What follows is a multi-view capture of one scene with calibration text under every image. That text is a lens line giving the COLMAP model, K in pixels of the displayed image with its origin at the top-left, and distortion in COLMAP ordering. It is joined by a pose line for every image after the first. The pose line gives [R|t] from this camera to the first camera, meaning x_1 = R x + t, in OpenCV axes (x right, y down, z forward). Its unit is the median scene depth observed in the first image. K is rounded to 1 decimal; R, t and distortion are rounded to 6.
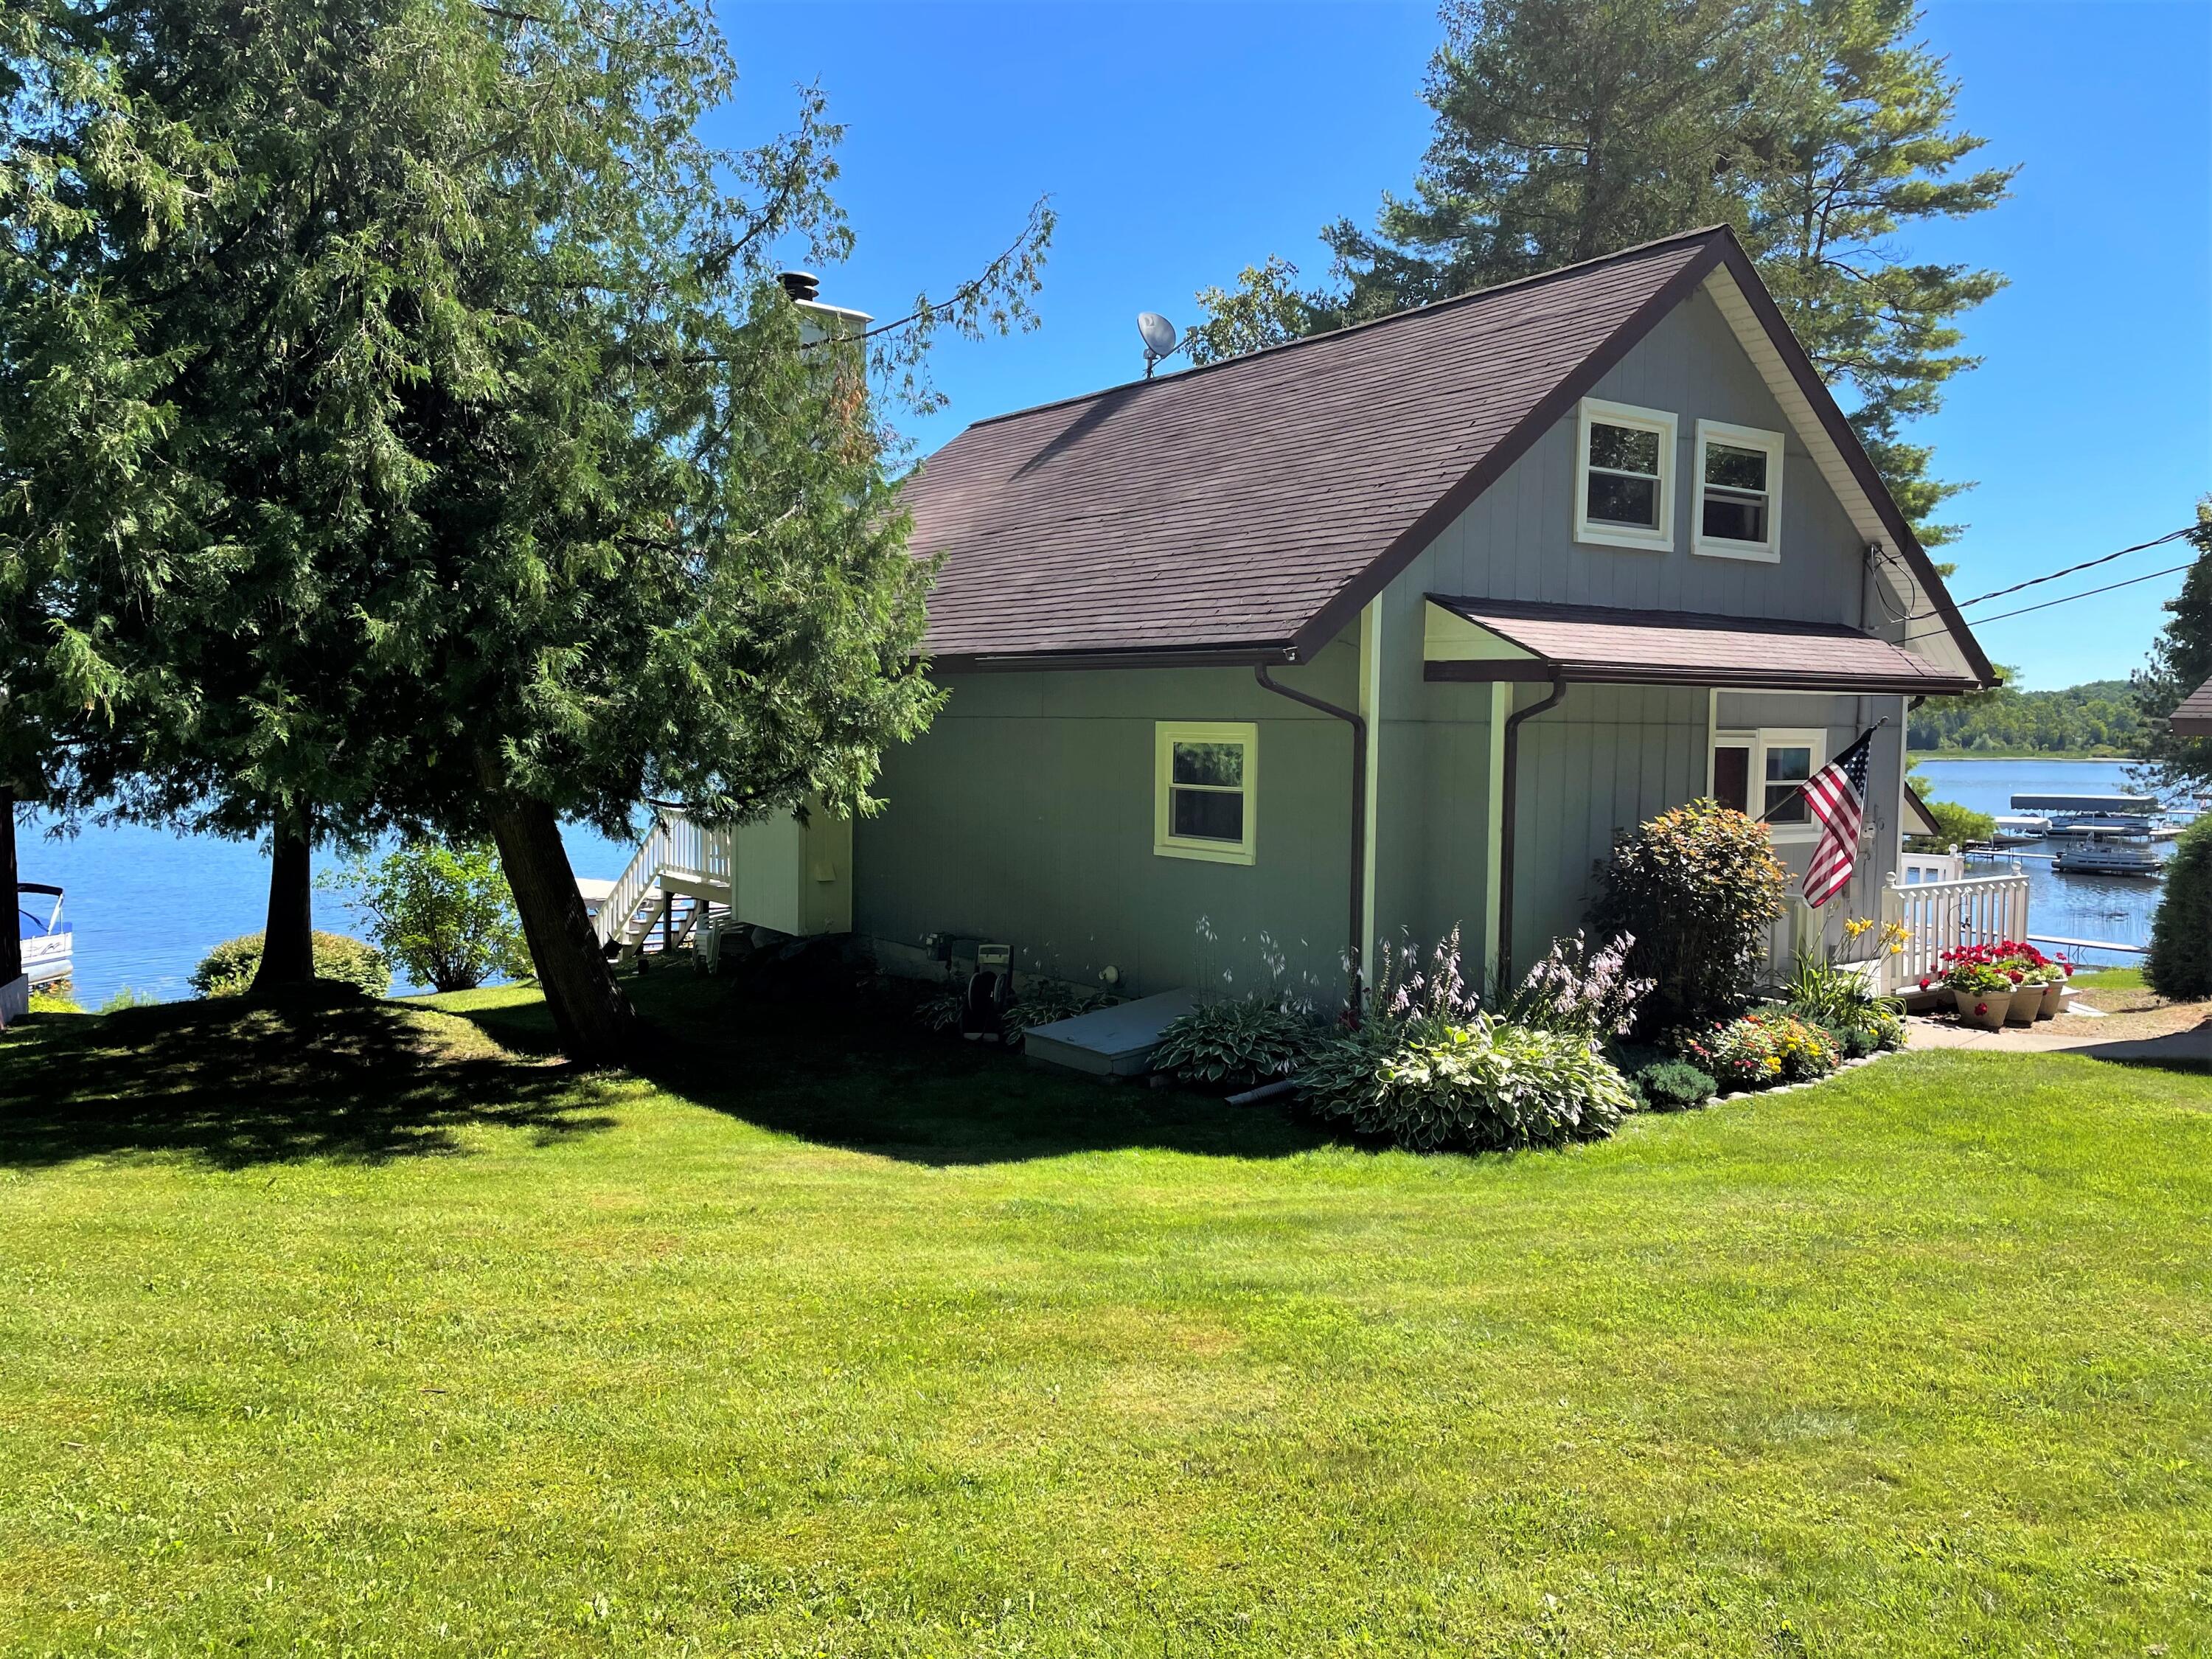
lens RADIAL K [[1764.4, 0, 1098.3], [0, 1764.4, 817.3], [0, 0, 1]] dist [0.080027, -0.020745]
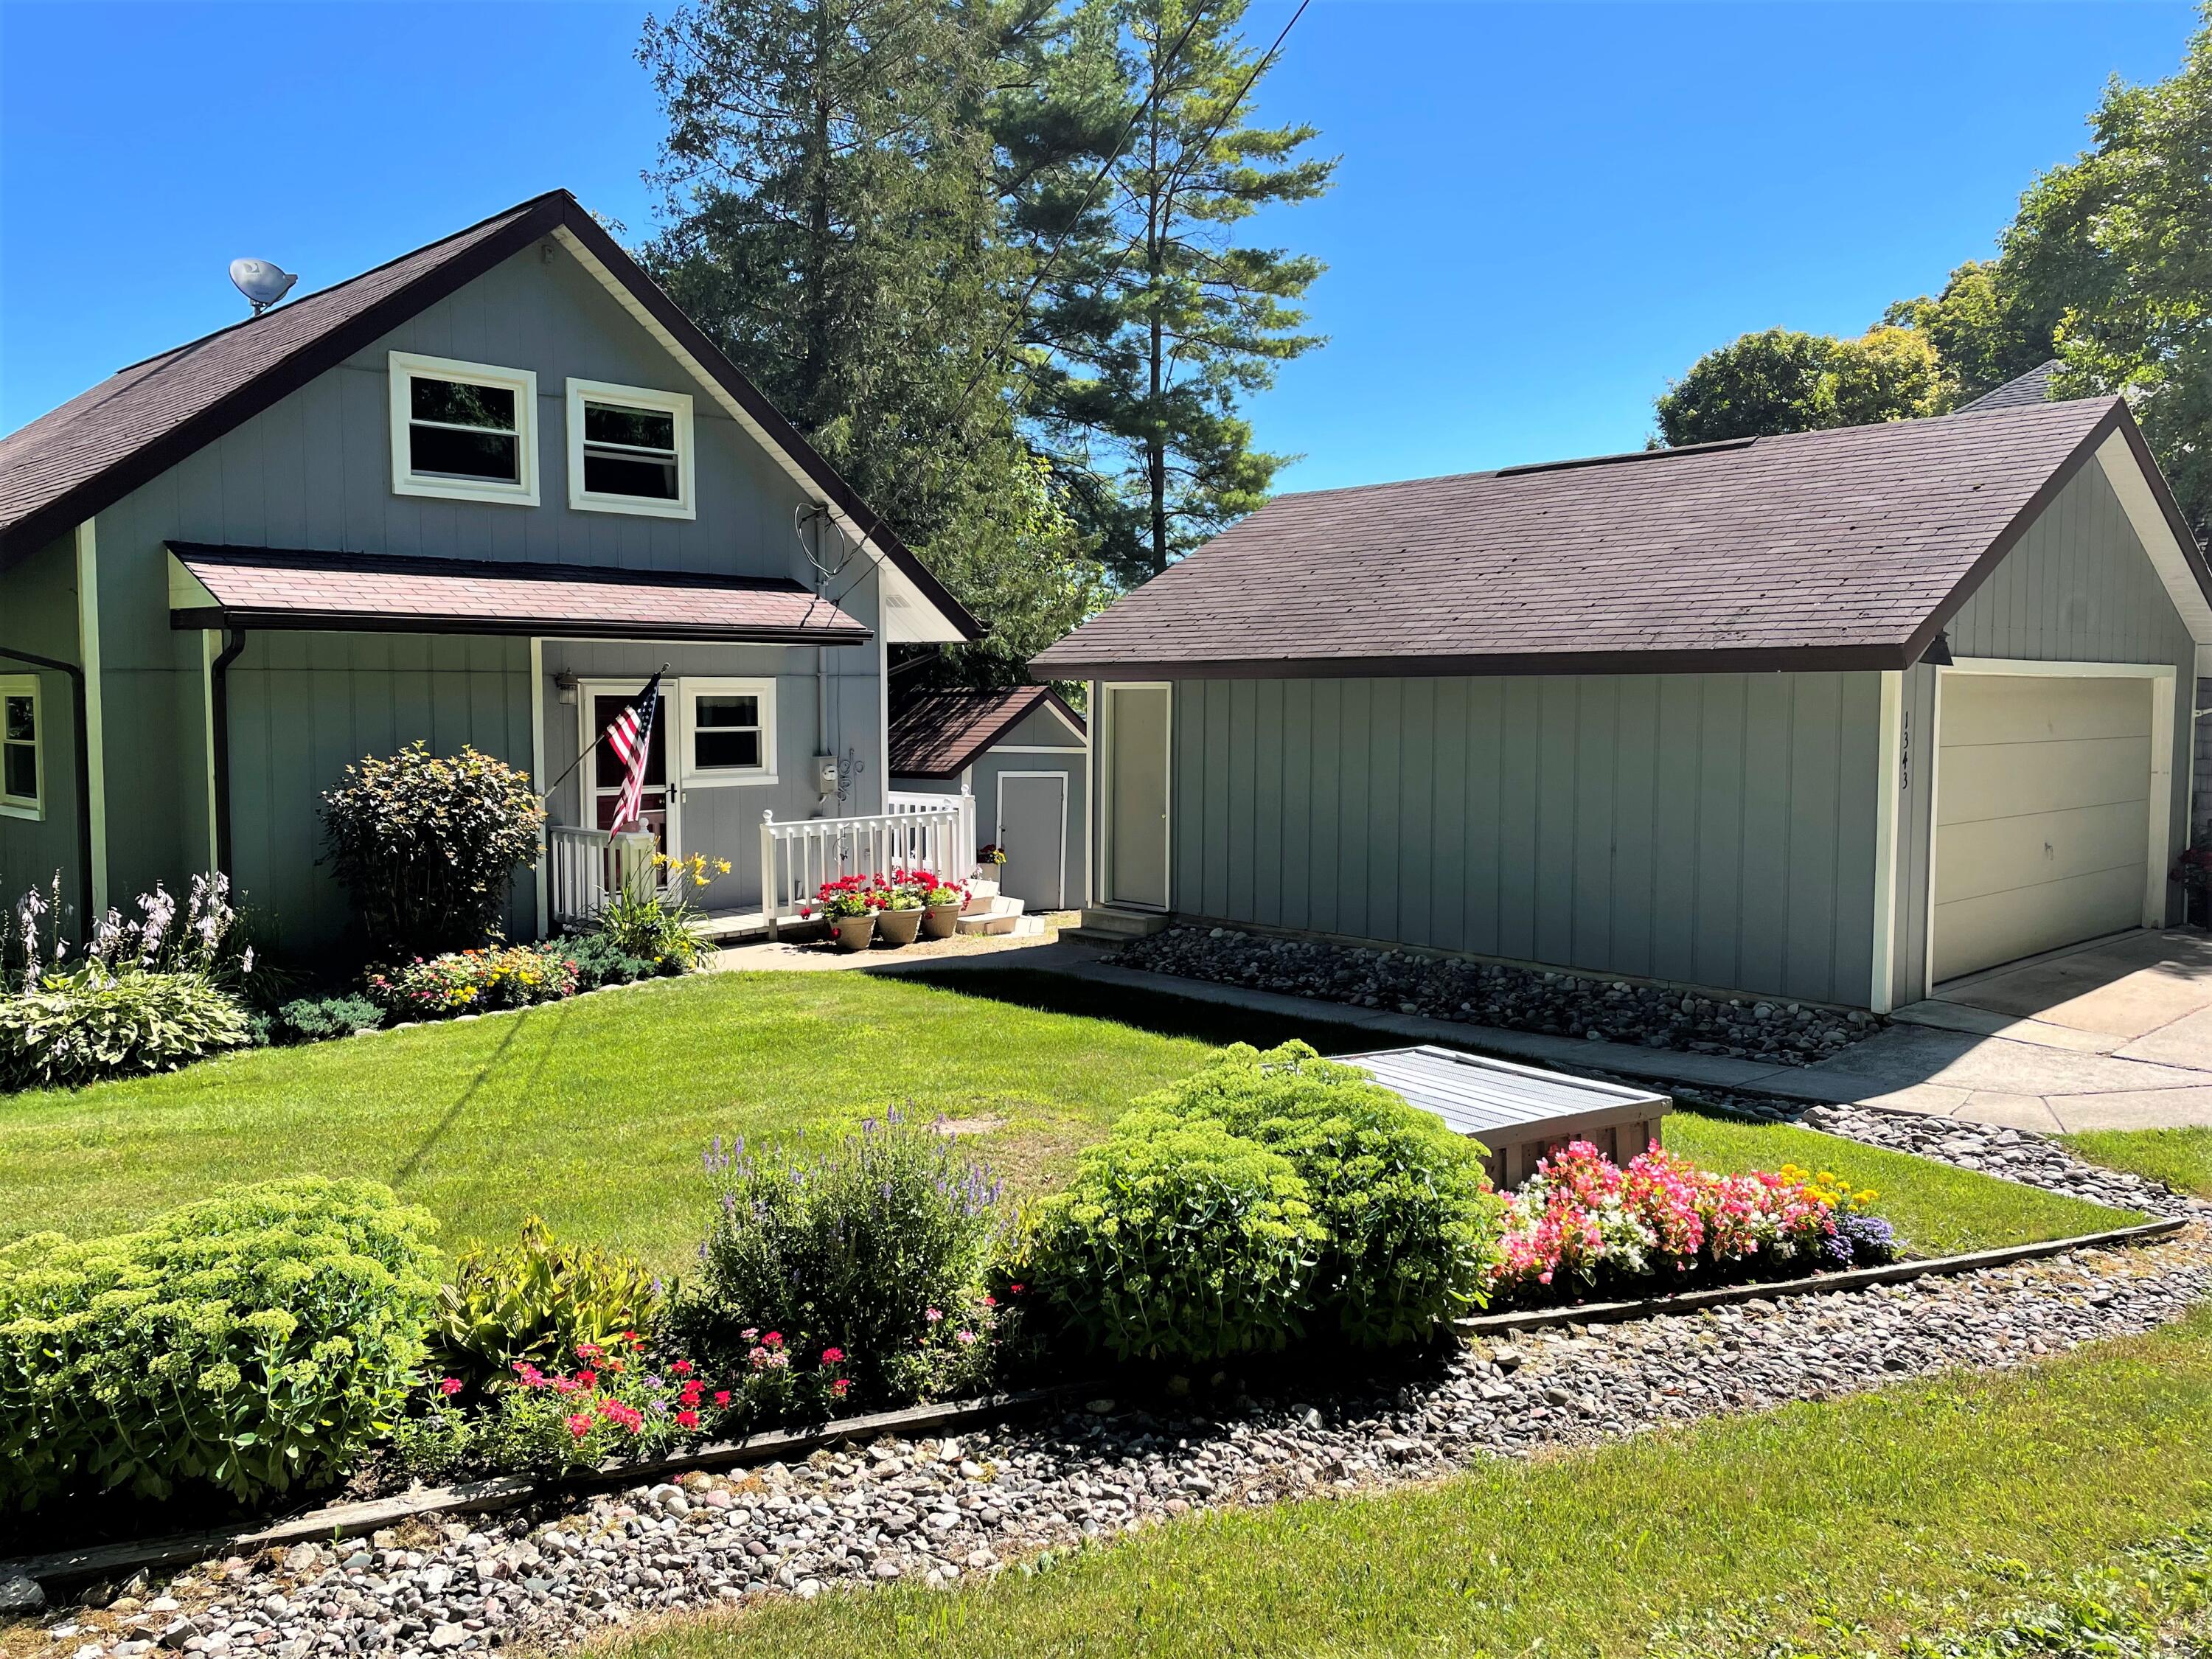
lens RADIAL K [[1764.4, 0, 1099.7], [0, 1764.4, 819.8], [0, 0, 1]] dist [0.080027, -0.020745]
pose [[0.987673, -0.028540, 0.153910, 0.456307], [0.025852, 0.999477, 0.019437, 0.019852], [-0.154384, -0.015219, 0.987894, -0.068427]]
